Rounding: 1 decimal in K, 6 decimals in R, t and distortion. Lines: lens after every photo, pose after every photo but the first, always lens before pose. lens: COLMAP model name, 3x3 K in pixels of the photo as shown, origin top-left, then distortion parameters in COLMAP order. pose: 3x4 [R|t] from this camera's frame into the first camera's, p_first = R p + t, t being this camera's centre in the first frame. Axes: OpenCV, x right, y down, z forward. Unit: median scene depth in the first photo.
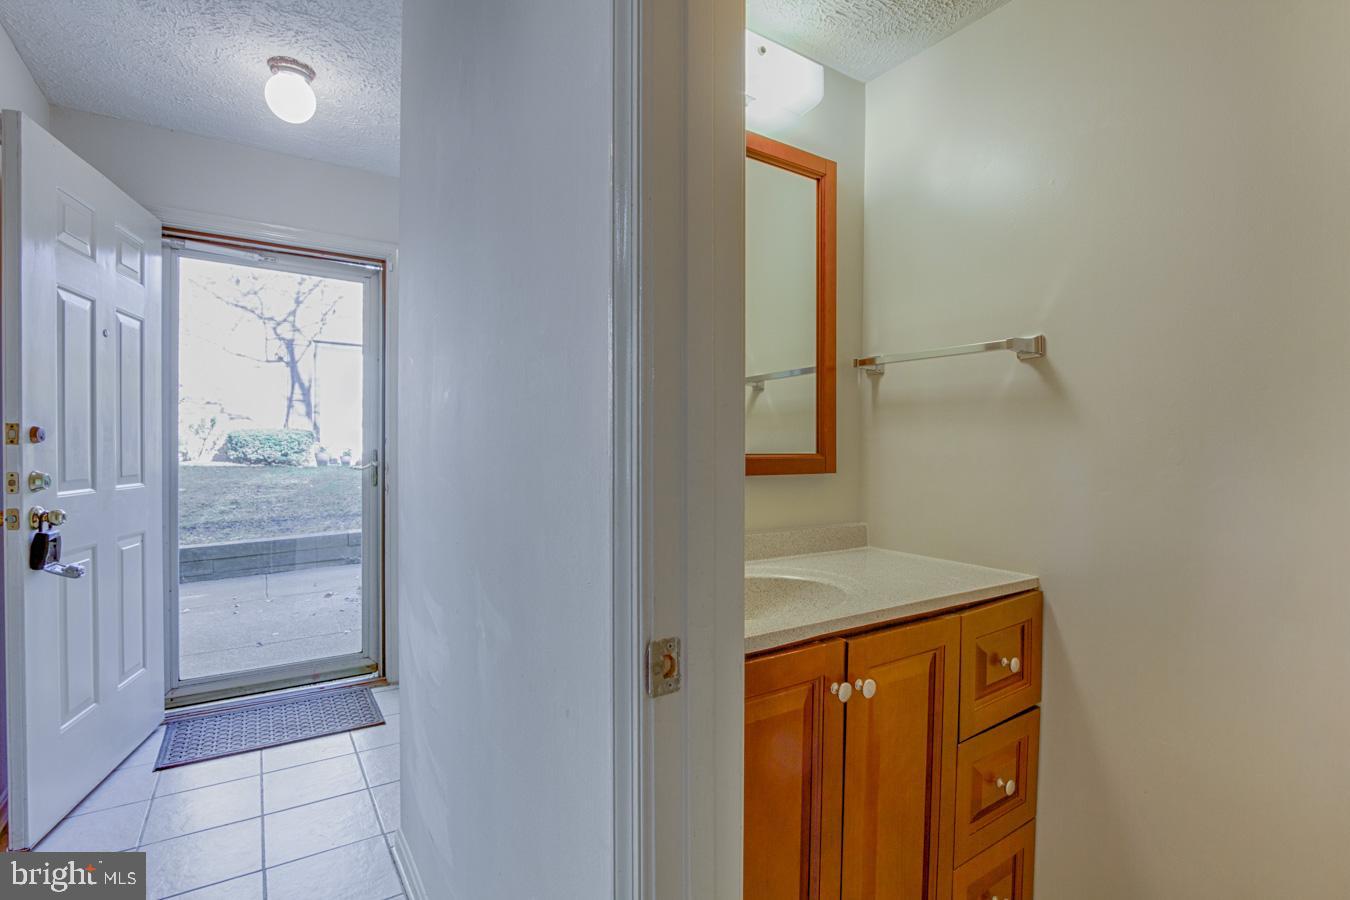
lens RADIAL K [[629.3, 0, 691.5], [0, 629.3, 440.1], [0, 0, 1]] dist [-0.024514, 0.004516]
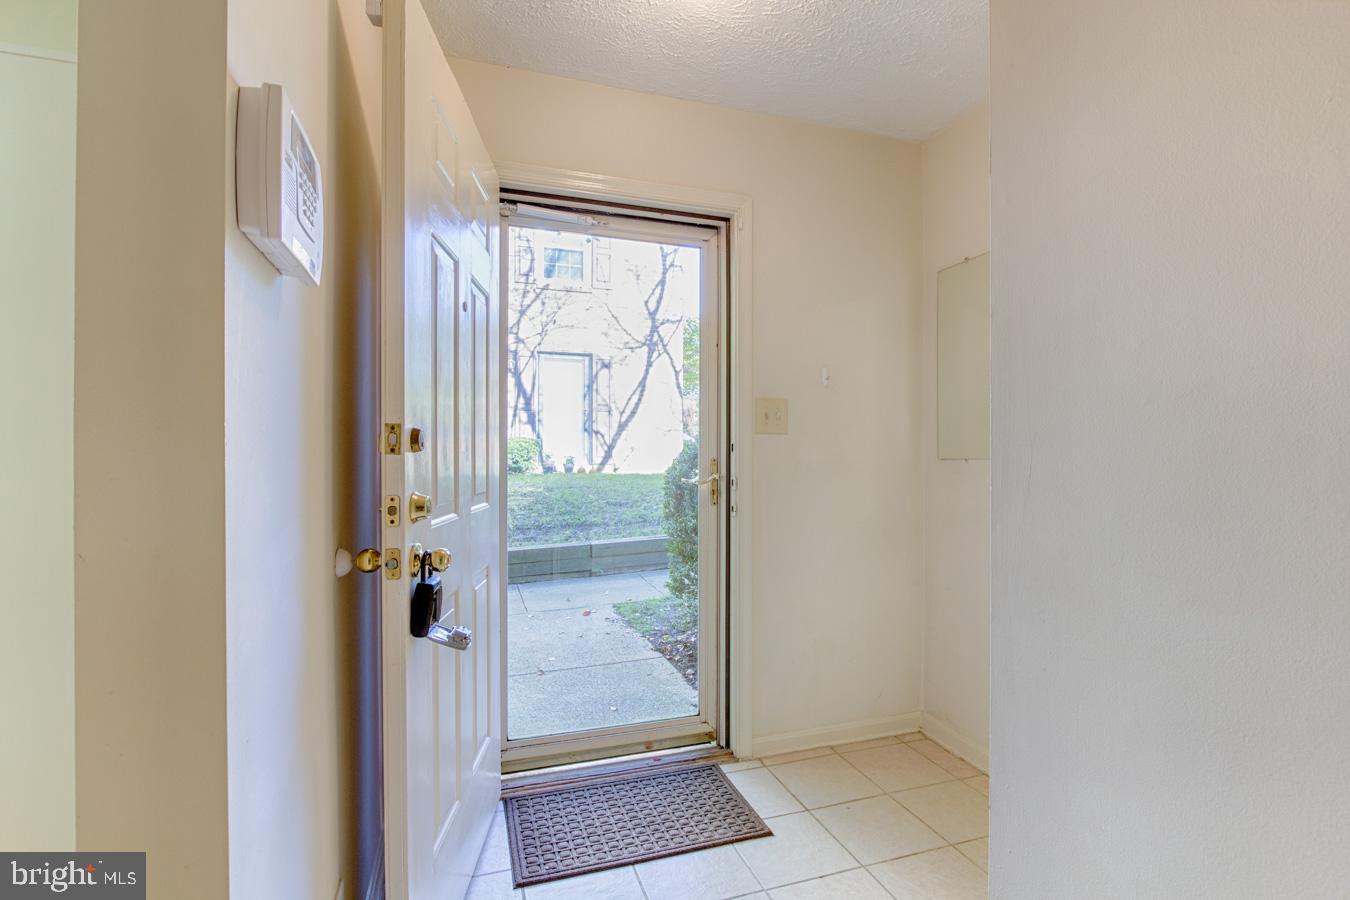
lens RADIAL K [[629.3, 0, 691.5], [0, 629.3, 440.1], [0, 0, 1]] dist [-0.024514, 0.004516]
pose [[0.967411, -0.008953, -0.253052, -0.341824], [0.006496, 0.999923, -0.010543, 0.000403], [0.253127, 0.008556, 0.967395, 0.231000]]
